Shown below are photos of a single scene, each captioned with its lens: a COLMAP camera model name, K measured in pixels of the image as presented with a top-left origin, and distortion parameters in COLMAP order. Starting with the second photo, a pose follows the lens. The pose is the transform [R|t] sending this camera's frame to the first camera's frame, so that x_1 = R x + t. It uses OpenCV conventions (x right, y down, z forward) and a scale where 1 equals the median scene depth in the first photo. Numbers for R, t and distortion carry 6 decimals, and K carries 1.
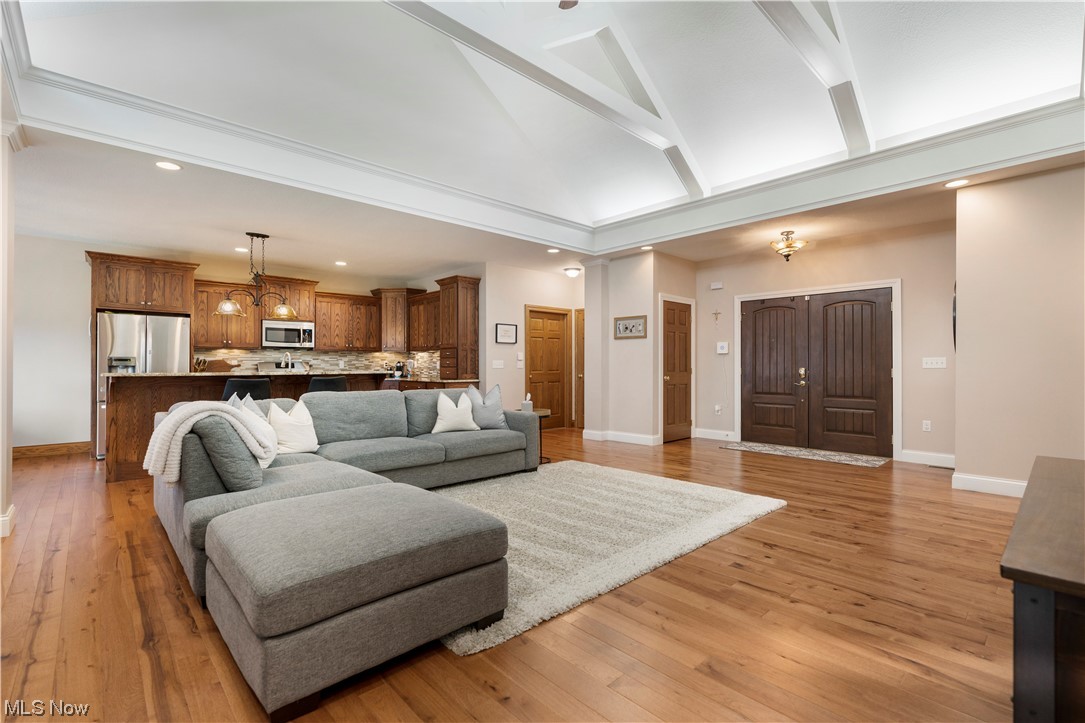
lens RADIAL K [[494.1, 0, 542.4], [0, 494.1, 364.6], [0, 0, 1]] dist [-0.006878, 0.000891]
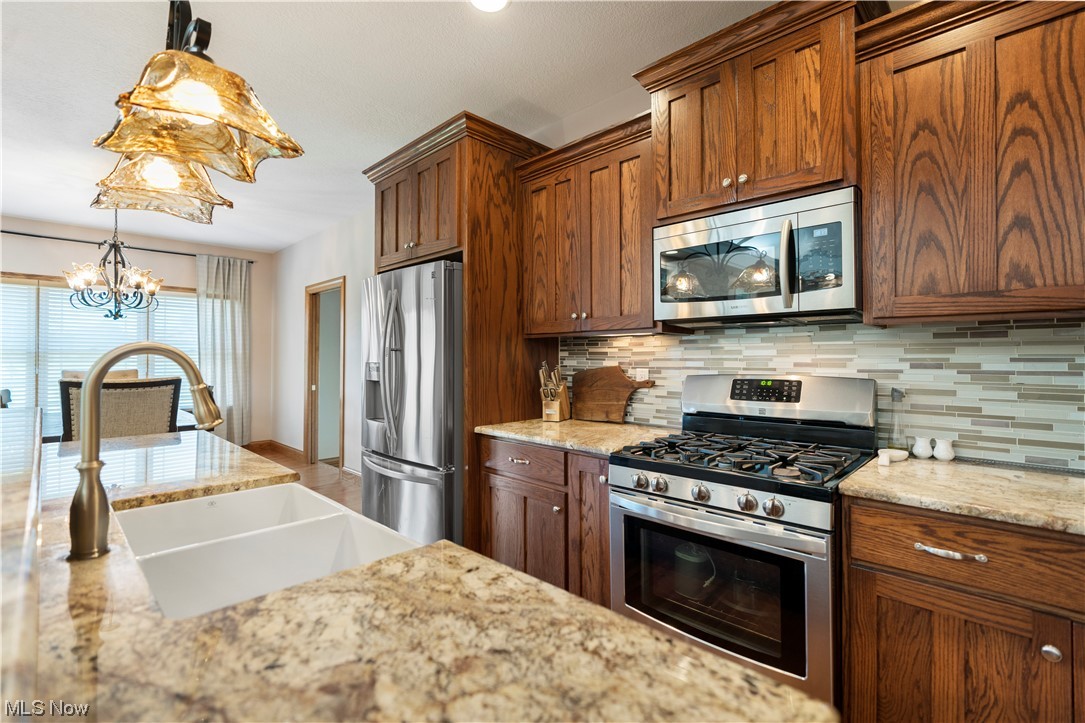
lens RADIAL K [[494.1, 0, 539.1], [0, 494.1, 355.2], [0, 0, 1]] dist [-0.006878, 0.000891]
pose [[0.047463, -0.004760, -0.998862, -0.317802], [0.002622, 0.999986, -0.004641, -0.018244], [0.998870, -0.002399, 0.047475, 1.021756]]
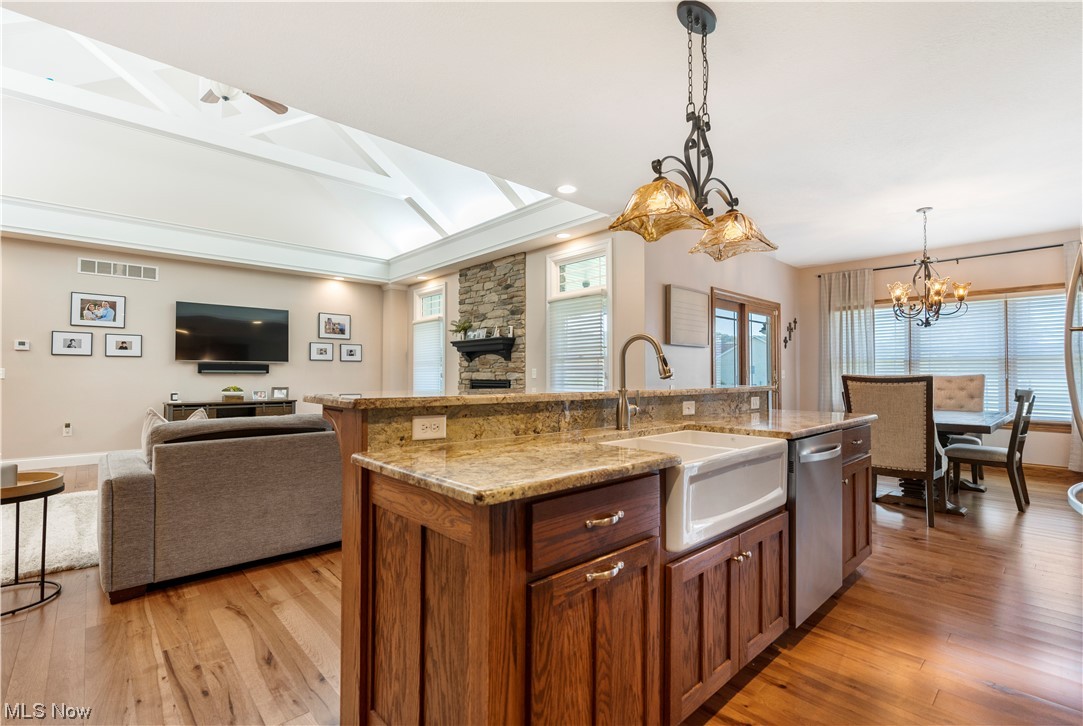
lens RADIAL K [[493.2, 0, 539.3], [0, 493.2, 362.5], [0, 0, 1]] dist [-0.006878, 0.000891]
pose [[-1.000000, 0.000239, 0.000958, -0.411020], [0.000212, 0.999607, -0.028029, 0.002620], [-0.000964, -0.028028, -0.999607, 1.213553]]
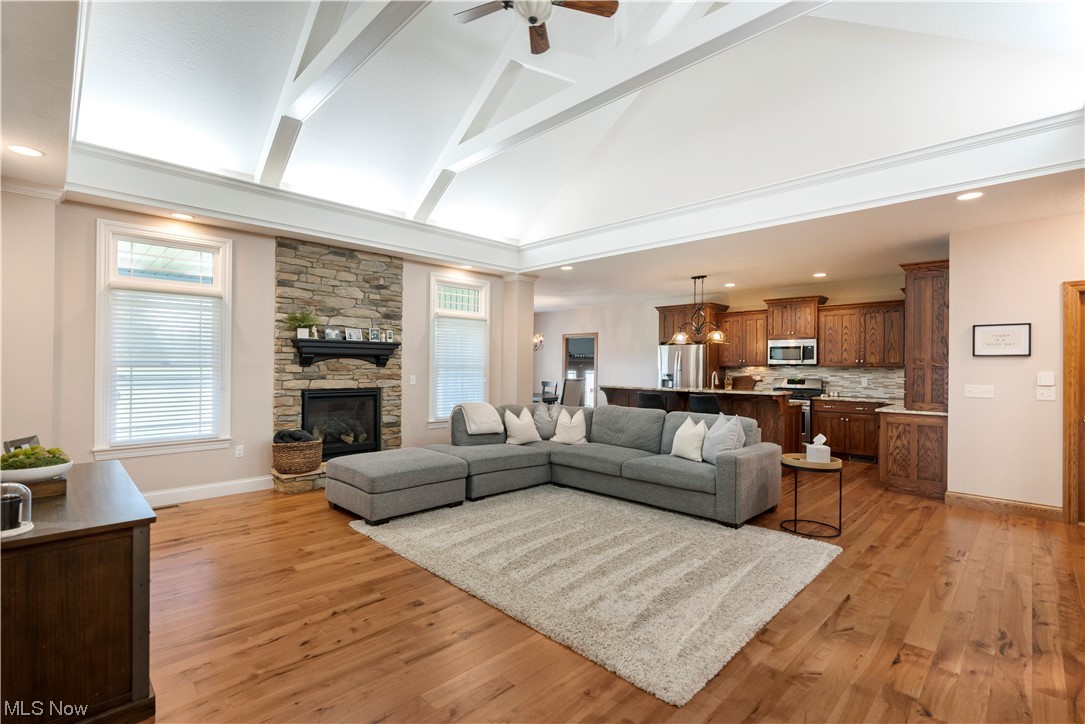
lens RADIAL K [[494.1, 0, 541.6], [0, 494.1, 366.7], [0, 0, 1]] dist [-0.006878, 0.000891]
pose [[0.038218, 0.002579, -0.999266, 0.580306], [-0.007338, 0.999970, 0.002300, -0.033150], [0.999242, 0.007245, 0.038236, 0.498617]]
